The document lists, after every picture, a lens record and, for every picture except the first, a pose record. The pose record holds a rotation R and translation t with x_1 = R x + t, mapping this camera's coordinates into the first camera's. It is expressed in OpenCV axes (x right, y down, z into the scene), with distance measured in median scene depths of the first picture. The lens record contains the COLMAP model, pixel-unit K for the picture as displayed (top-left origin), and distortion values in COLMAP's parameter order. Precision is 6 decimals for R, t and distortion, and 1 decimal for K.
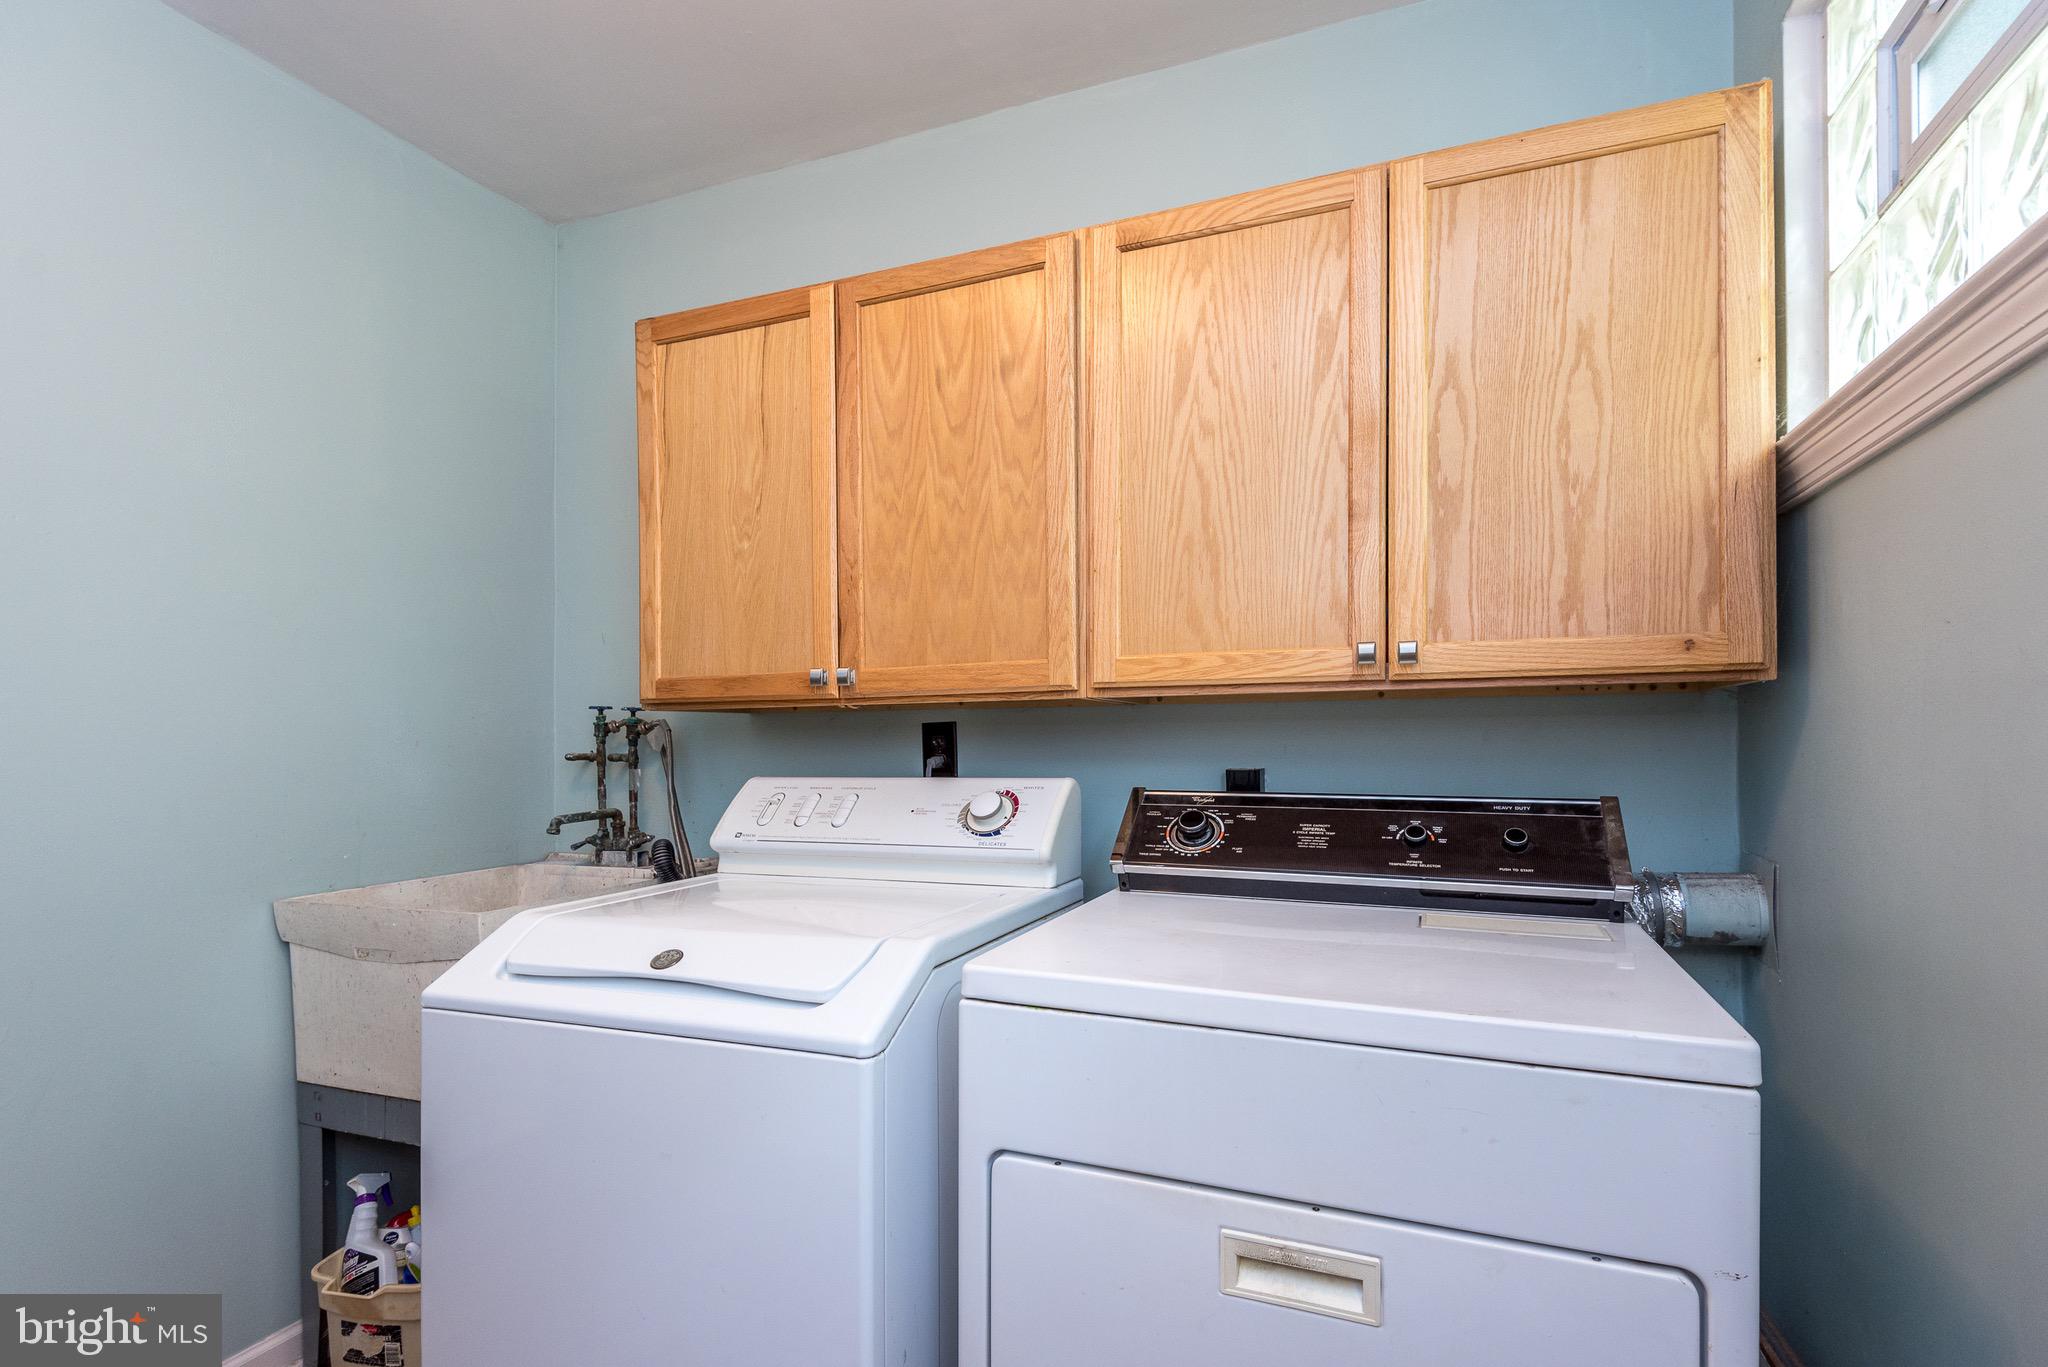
lens RADIAL K [[965.3, 0, 1040.8], [0, 965.3, 731.1], [0, 0, 1]] dist [0.033902, -0.000437]
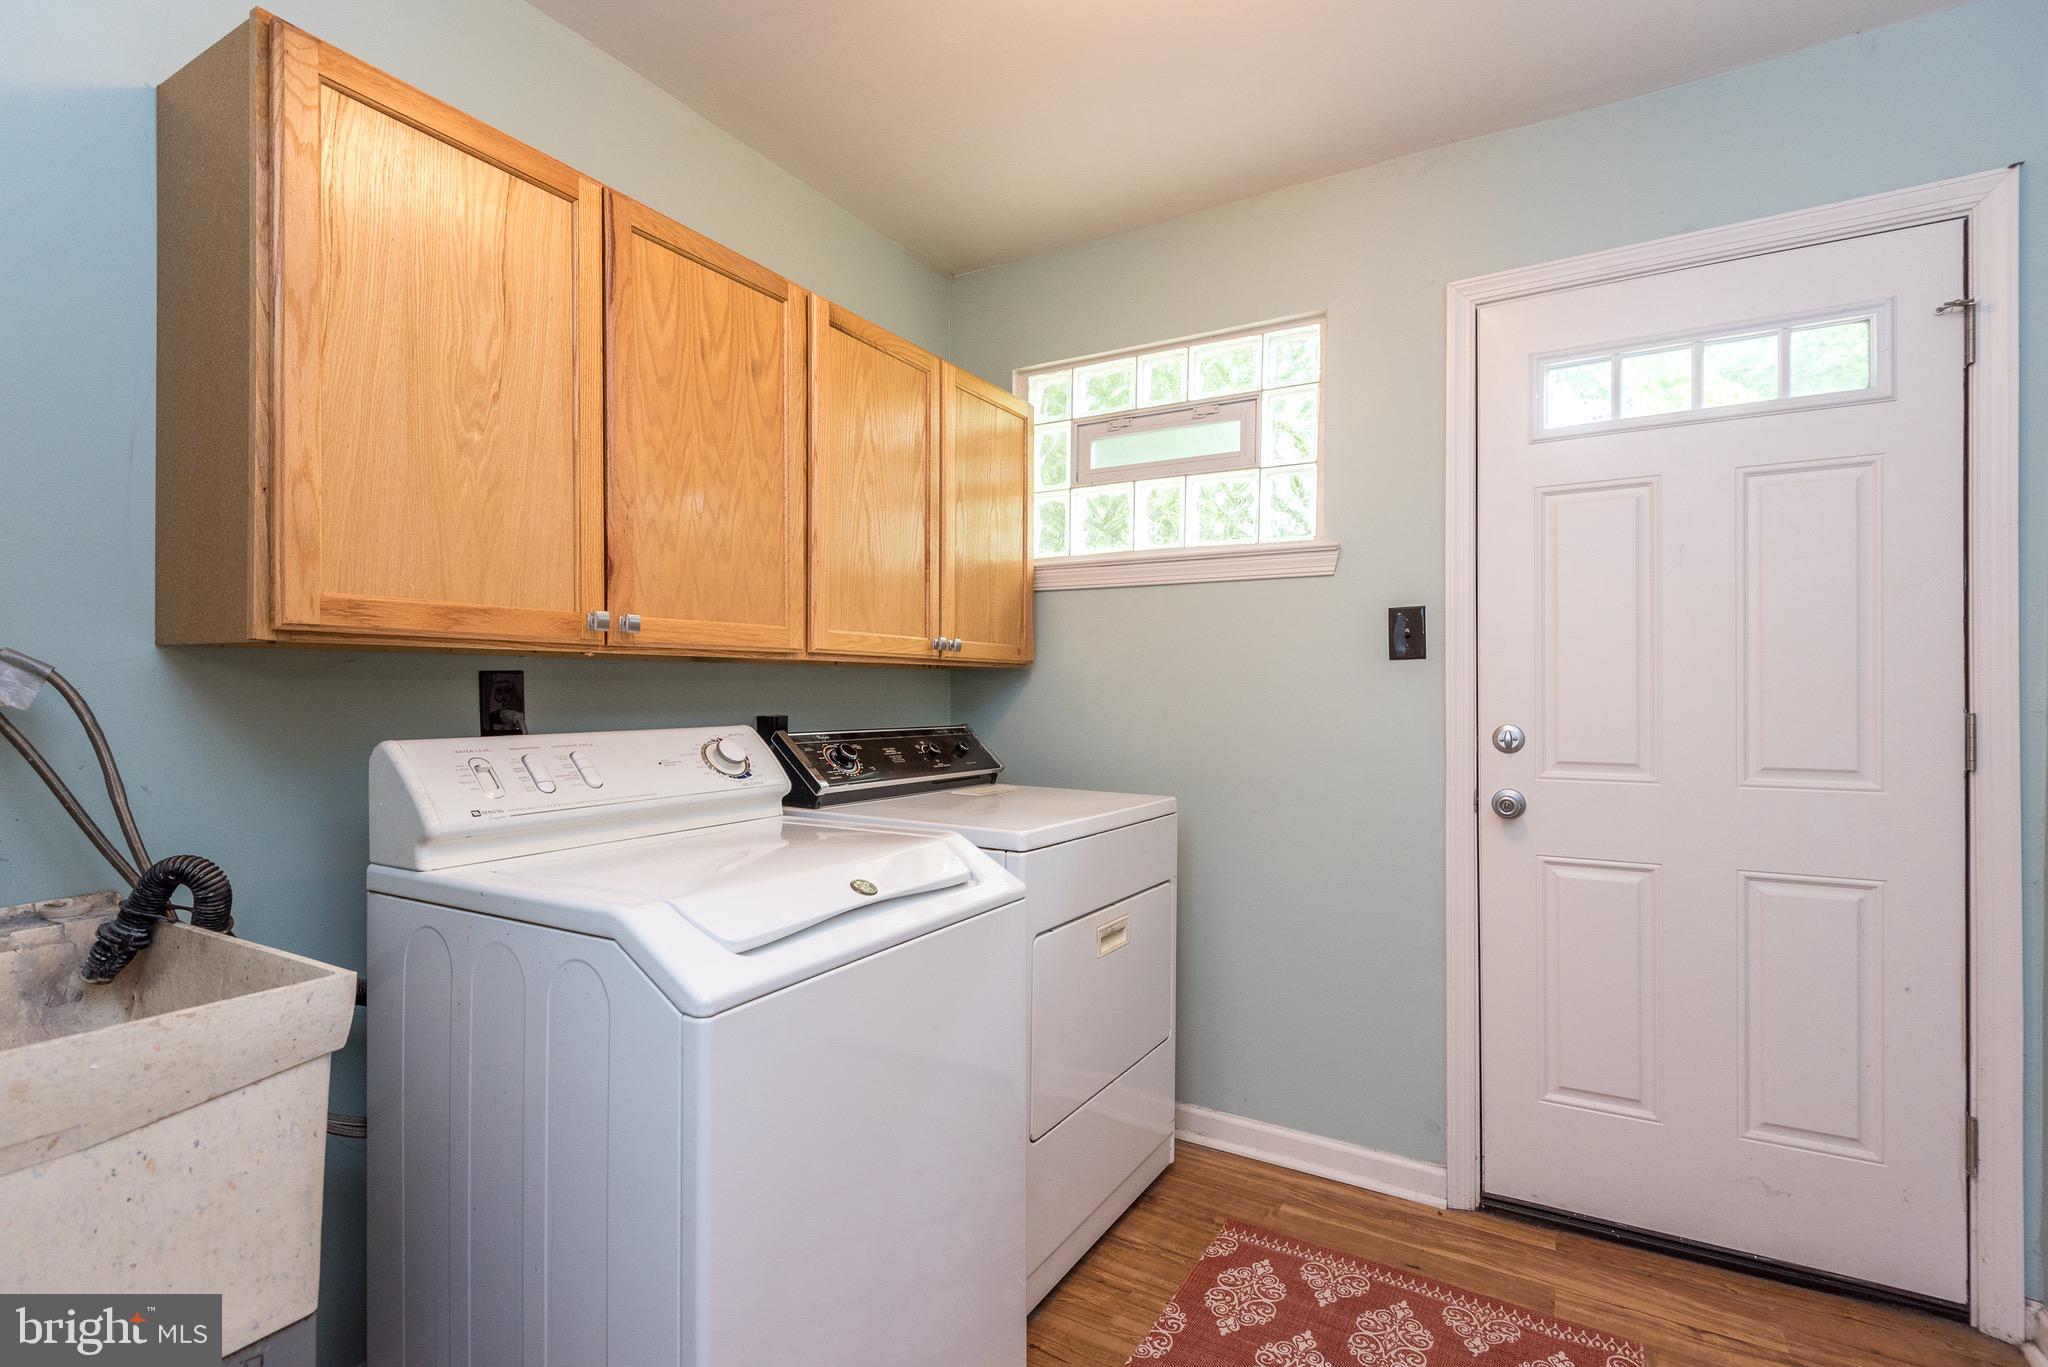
lens RADIAL K [[965.3, 0, 1024.1], [0, 965.3, 692.7], [0, 0, 1]] dist [0.033902, -0.000437]
pose [[0.156435, 0.007412, 0.987660, -1.092154], [-0.009983, 0.999933, -0.005923, 0.012512], [-0.987638, -0.008933, 0.156498, 0.487772]]
